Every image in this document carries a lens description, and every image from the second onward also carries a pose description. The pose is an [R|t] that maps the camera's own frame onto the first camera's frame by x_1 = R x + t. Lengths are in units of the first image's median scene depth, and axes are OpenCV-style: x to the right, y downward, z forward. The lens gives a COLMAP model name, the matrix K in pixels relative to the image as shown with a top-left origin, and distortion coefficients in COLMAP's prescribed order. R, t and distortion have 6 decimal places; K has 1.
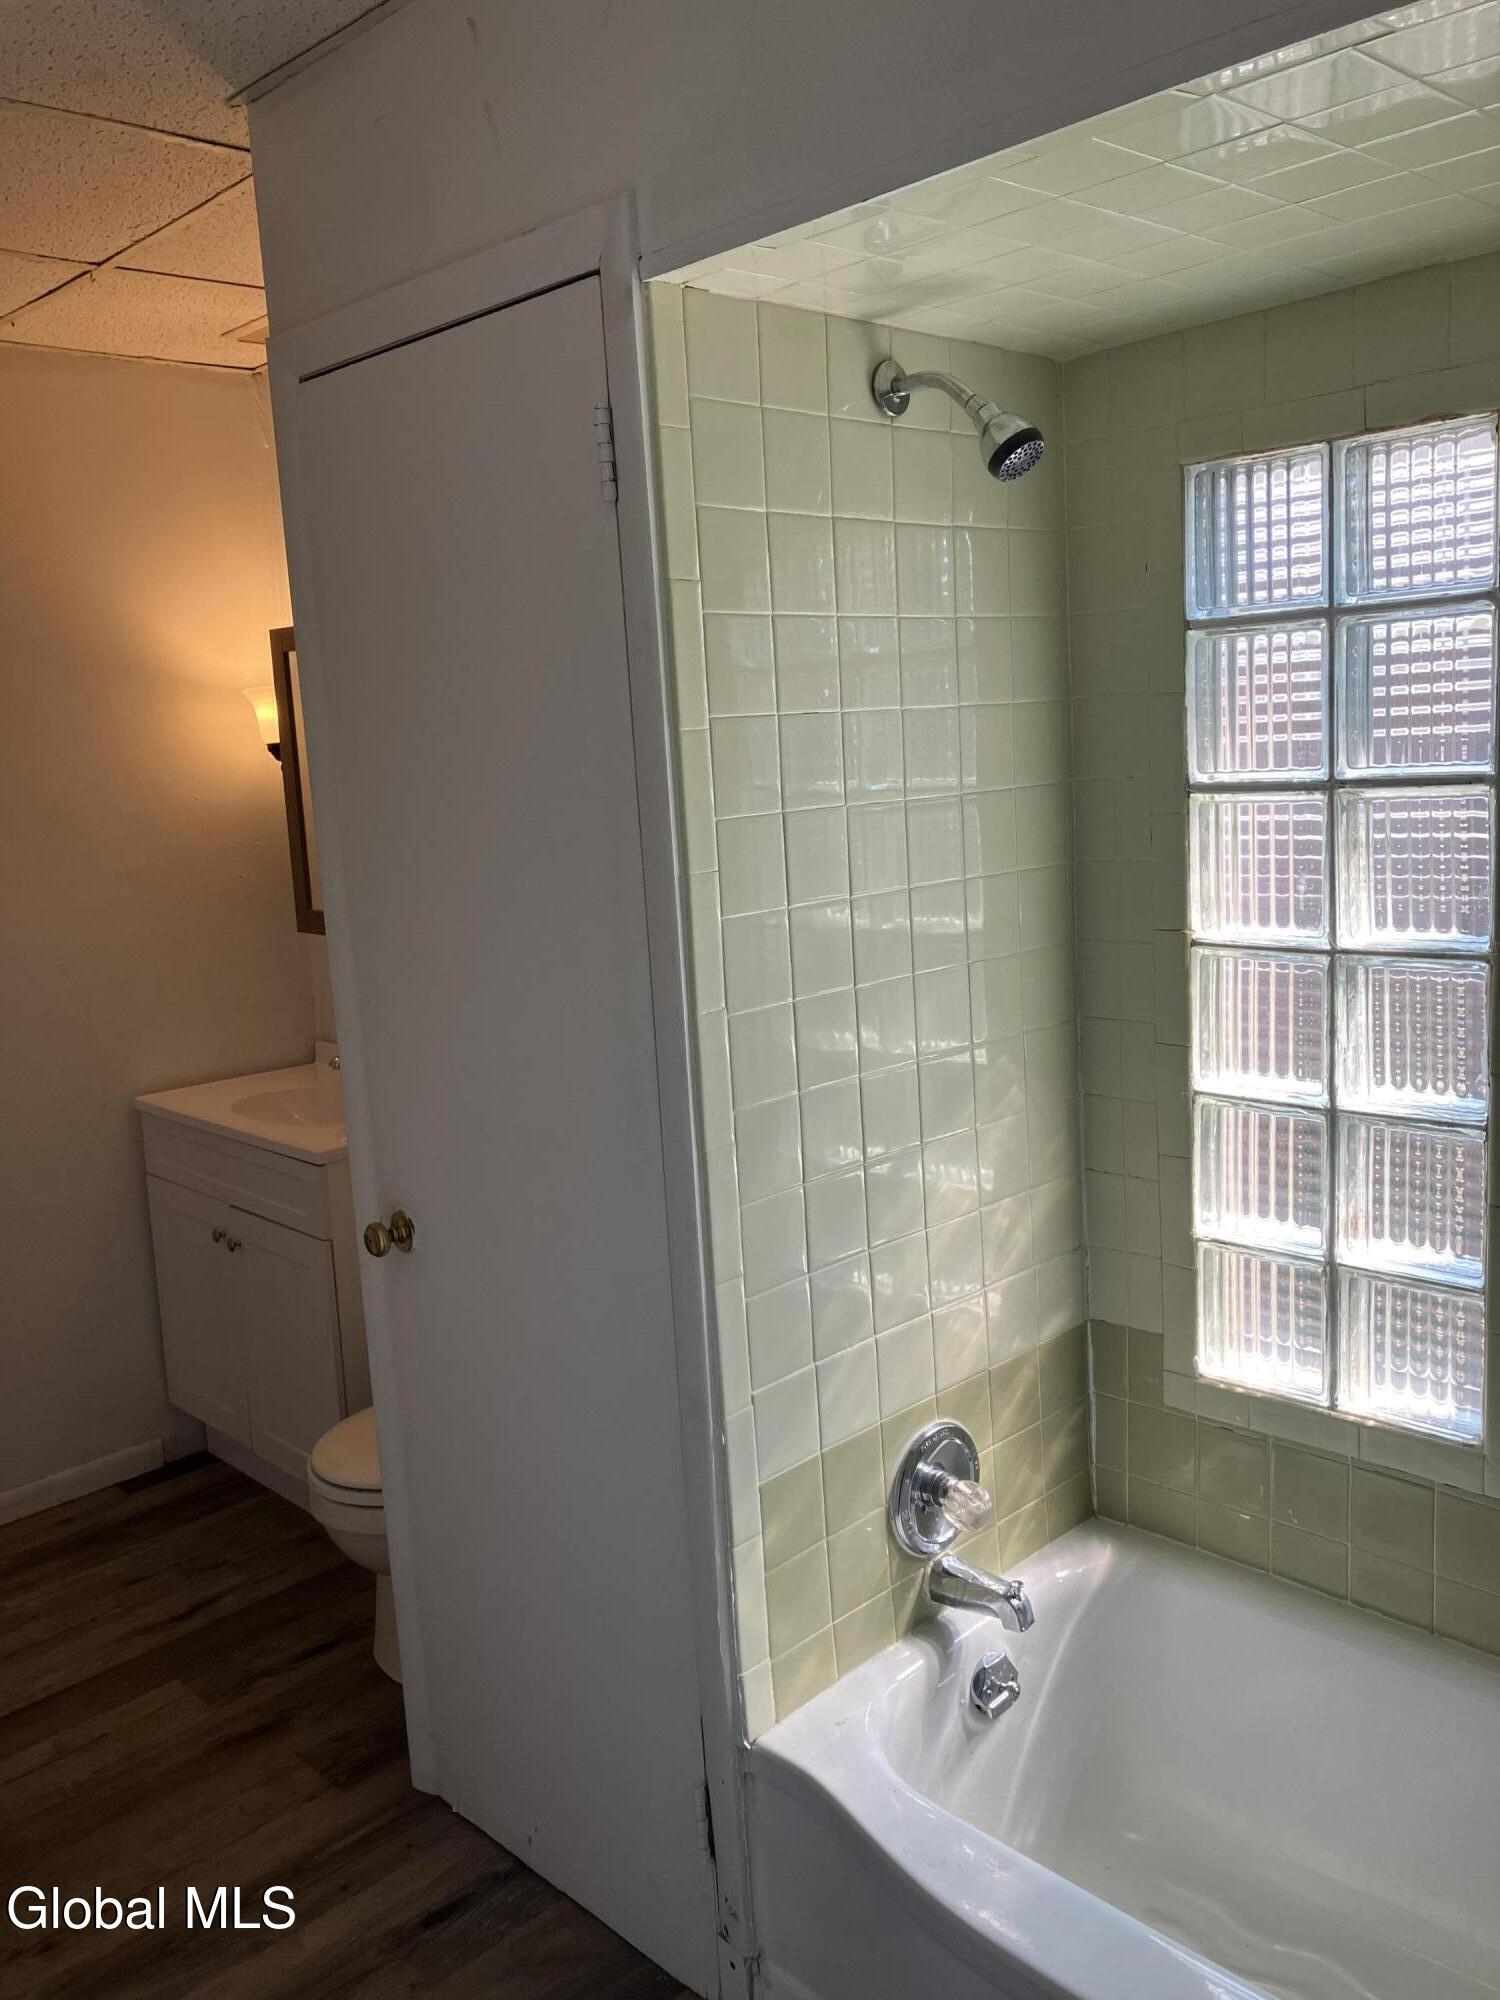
lens RADIAL K [[1667.9, 0, 746.9], [0, 1667.9, 1000.8], [0, 0, 1]] dist [0.043557, -0.006239]
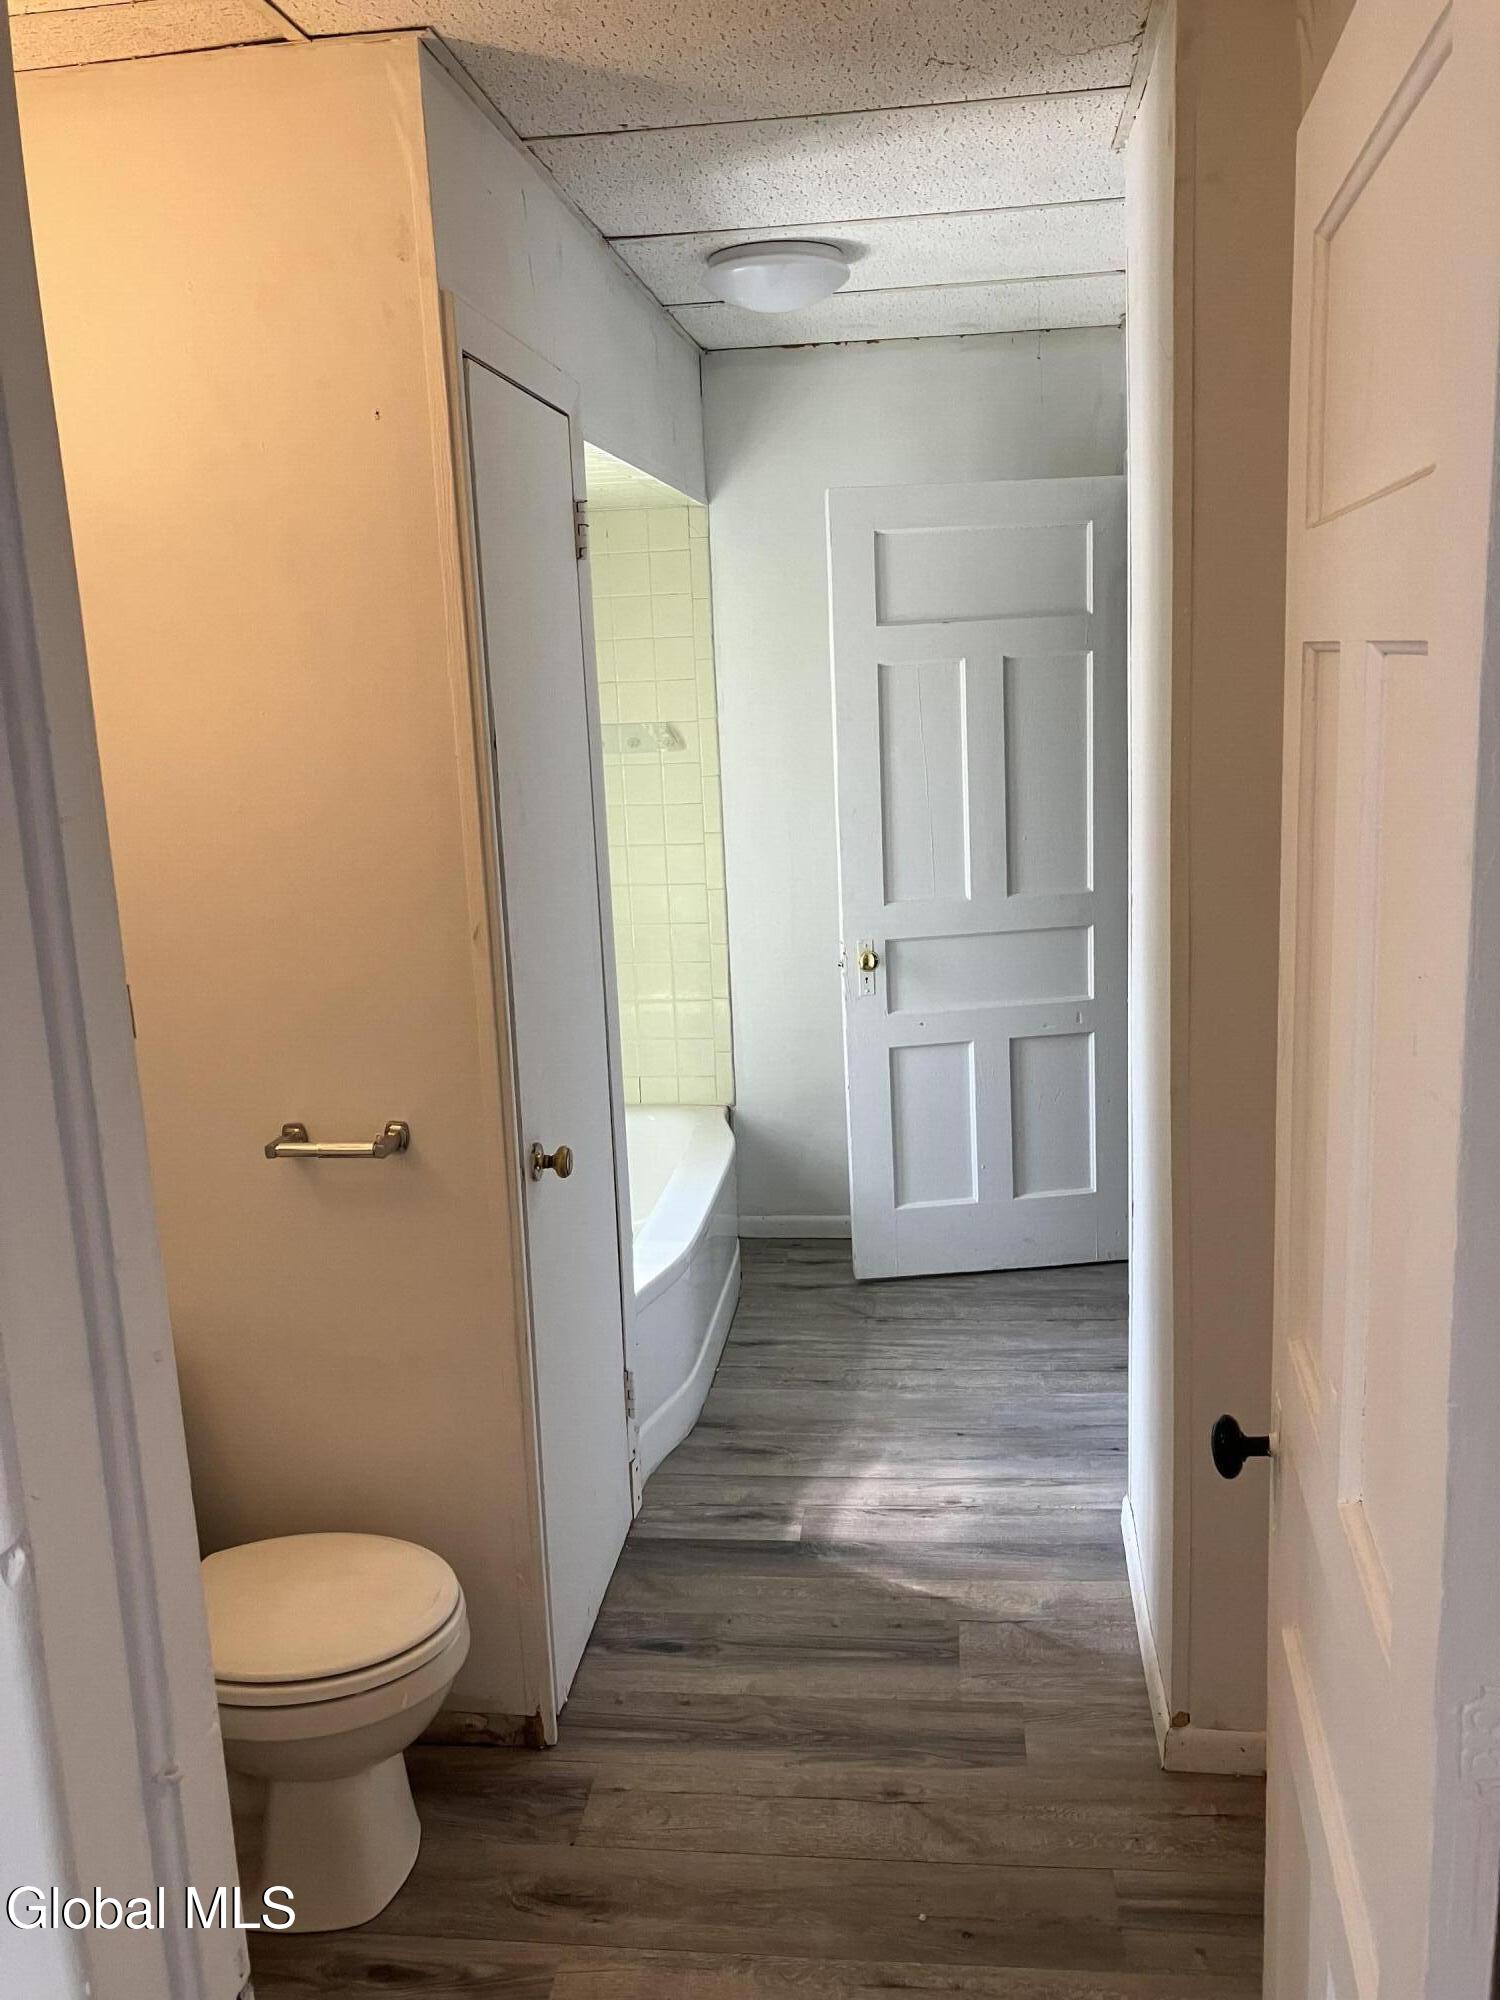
lens RADIAL K [[1667.9, 0, 749.1], [0, 1667.9, 1000.4], [0, 0, 1]] dist [0.043557, -0.006239]
pose [[-0.631043, -0.066235, 0.772915, -1.070907], [0.204966, 0.946705, 0.248471, -0.190140], [-0.748180, 0.315217, -0.583836, 1.429530]]
